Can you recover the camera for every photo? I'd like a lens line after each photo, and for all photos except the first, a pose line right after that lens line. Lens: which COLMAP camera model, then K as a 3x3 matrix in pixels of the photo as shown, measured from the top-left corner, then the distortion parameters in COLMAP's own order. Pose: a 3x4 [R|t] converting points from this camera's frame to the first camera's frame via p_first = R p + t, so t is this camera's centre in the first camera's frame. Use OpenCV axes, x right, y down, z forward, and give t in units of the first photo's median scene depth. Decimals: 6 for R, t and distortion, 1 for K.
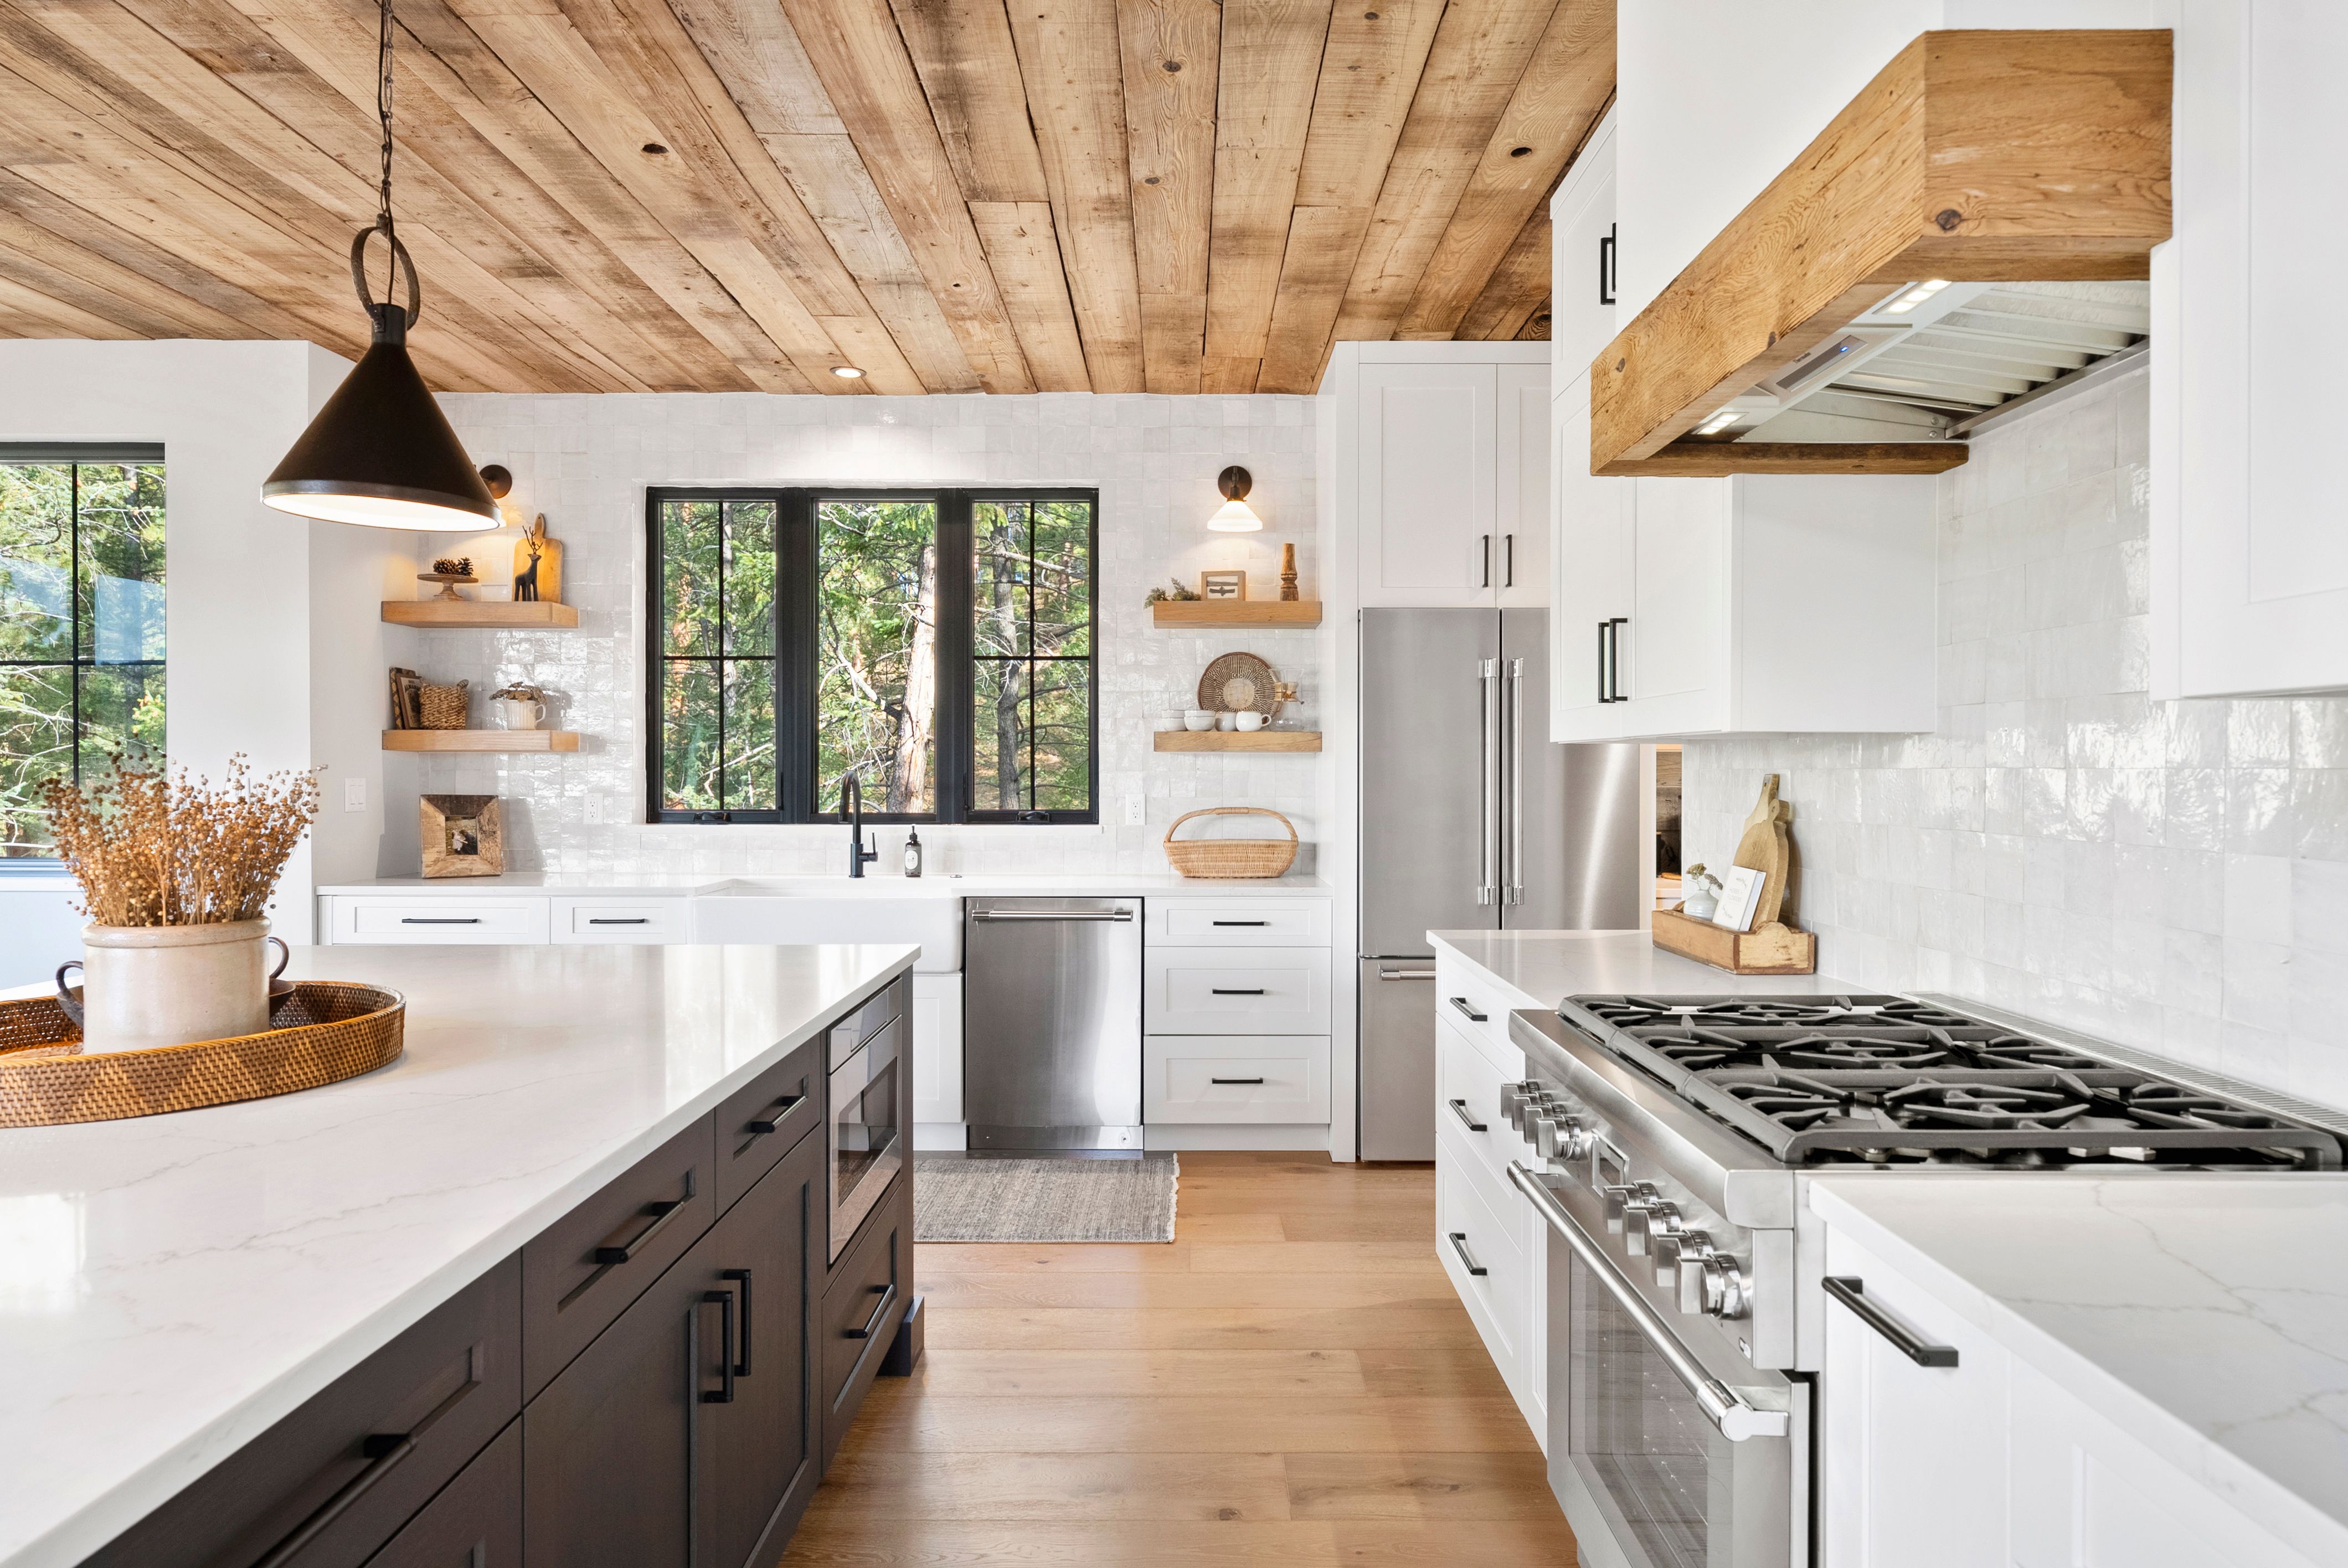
lens RADIAL K [[1425.2, 0, 1174.0], [0, 1425.2, 784.0], [0, 0, 1]] dist [0.000800, 0.000712]
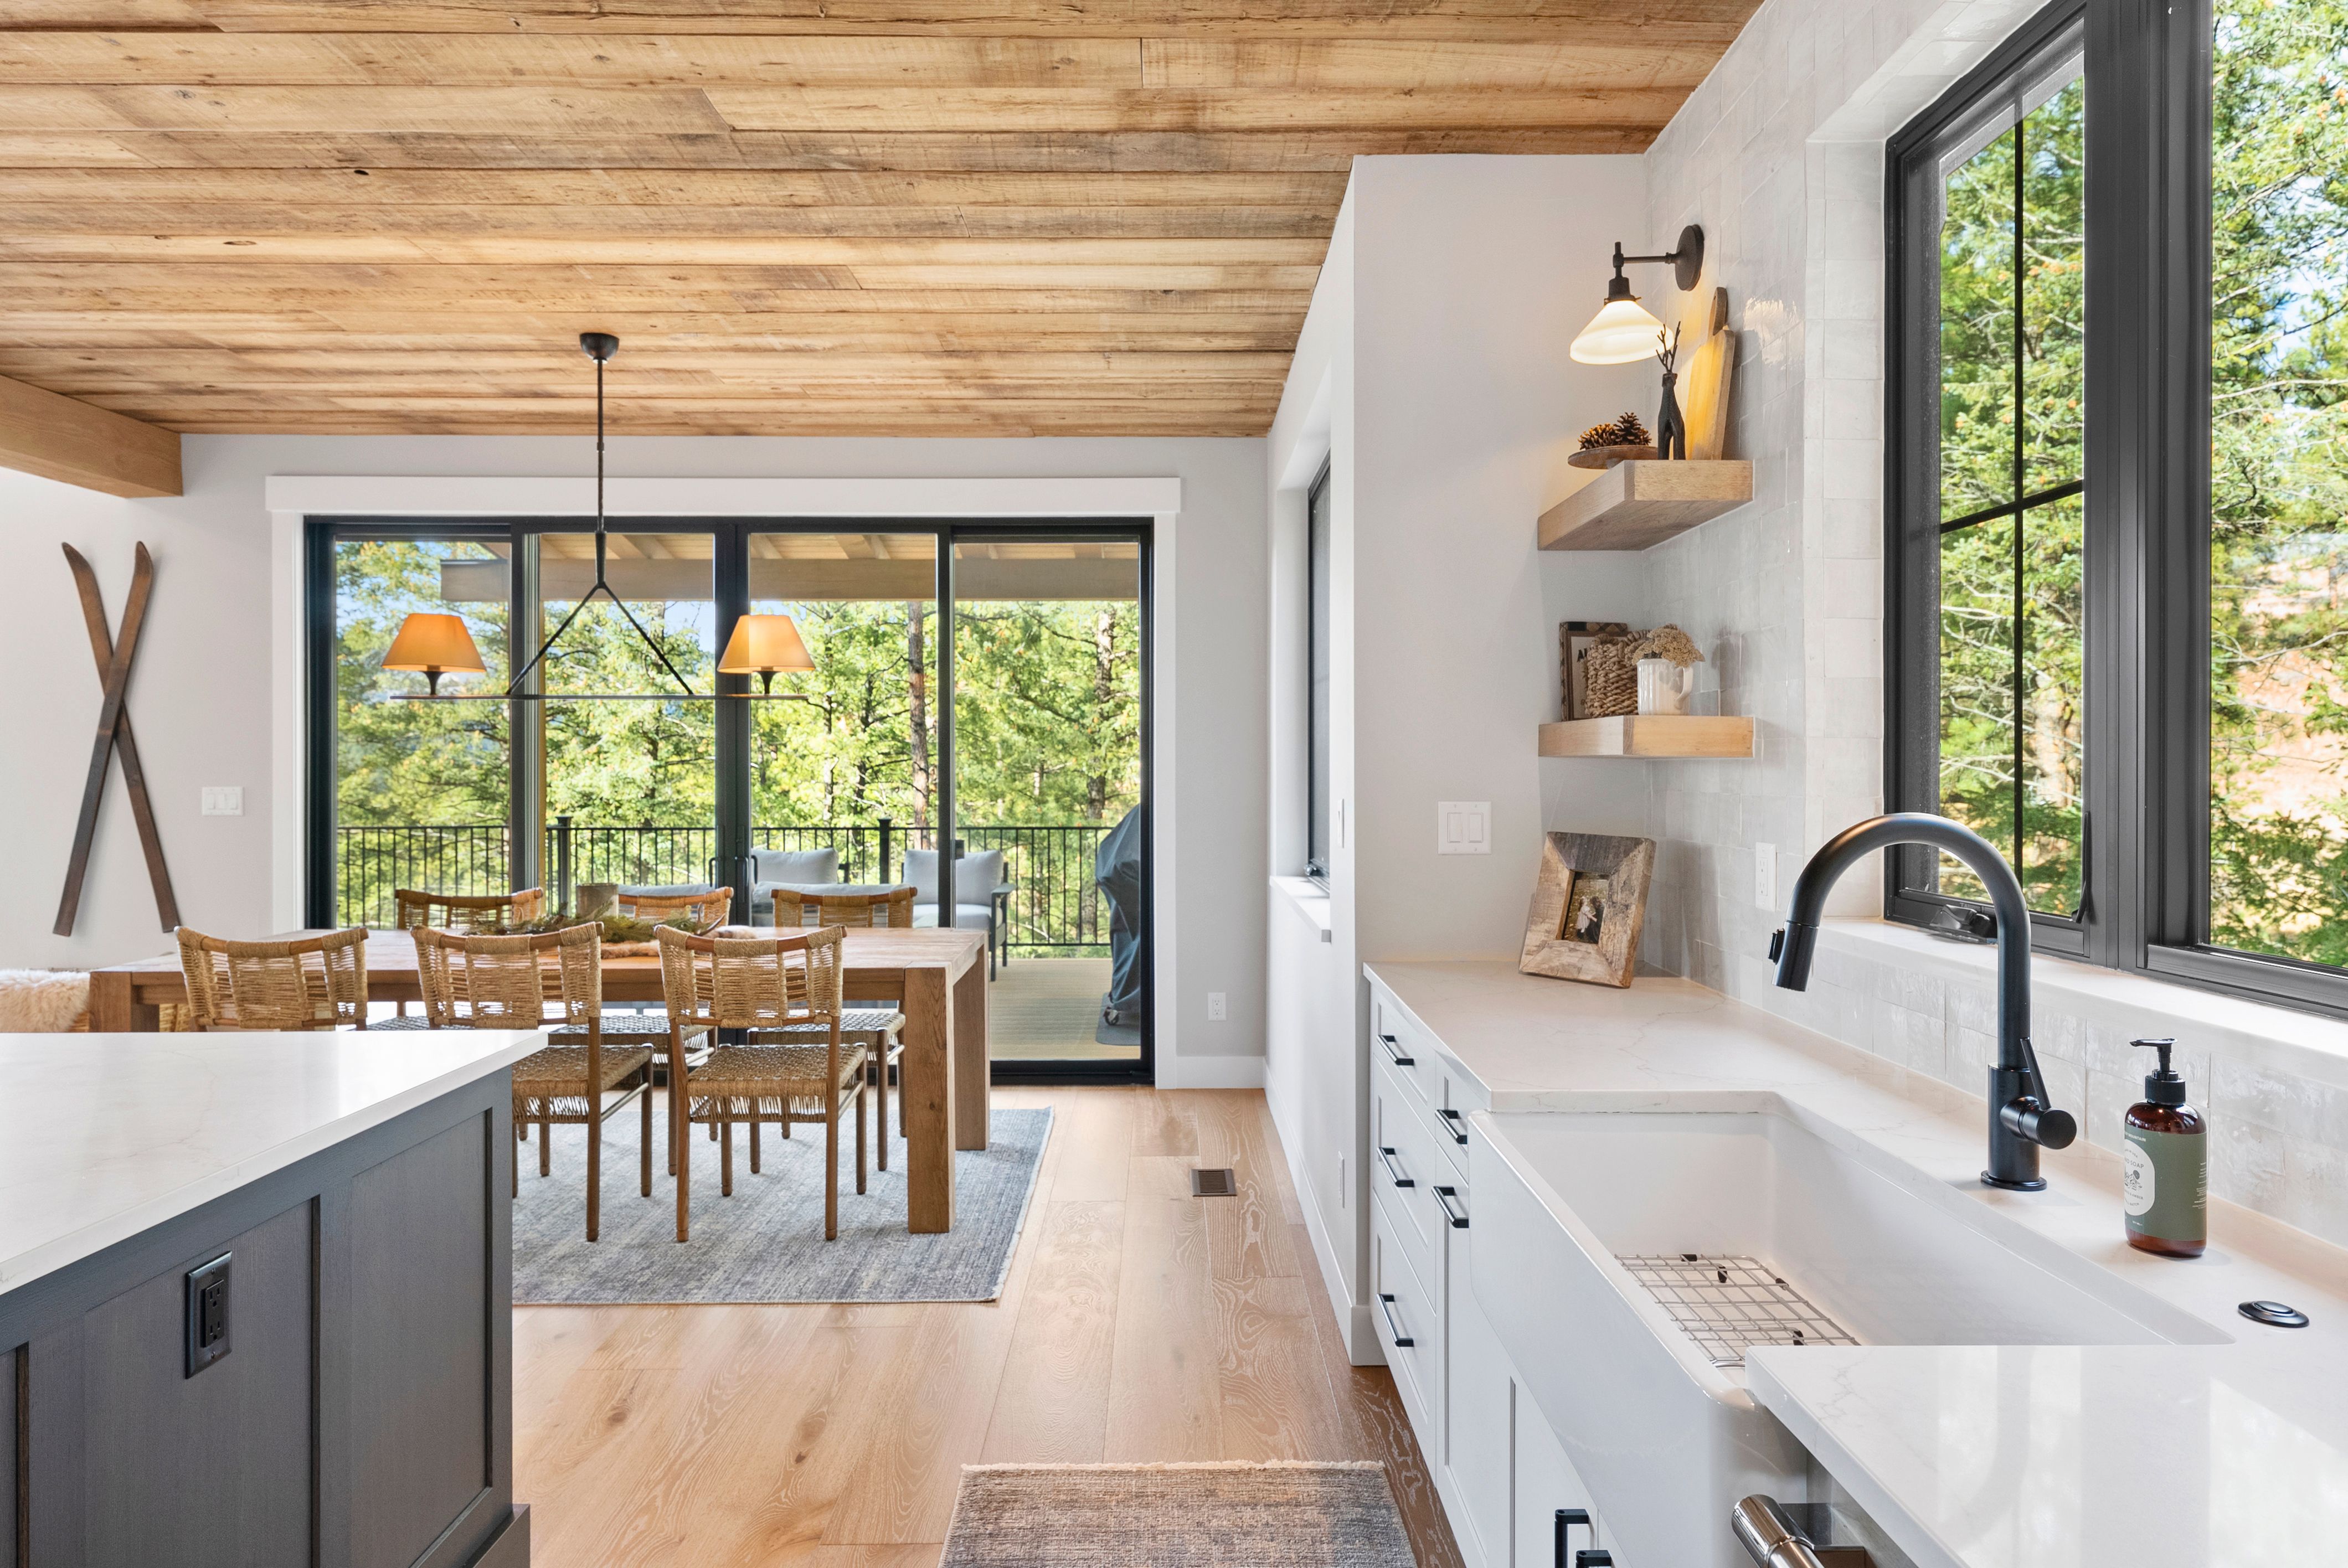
lens RADIAL K [[1442.2, 0, 1175.5], [0, 1442.2, 772.6], [0, 0, 1]] dist [-0.001497, 0.000603]
pose [[0.018121, 0.004868, -0.999824, 0.070636], [-0.008070, 0.999956, 0.004722, -0.018502], [0.999803, 0.007983, 0.018159, 0.824465]]
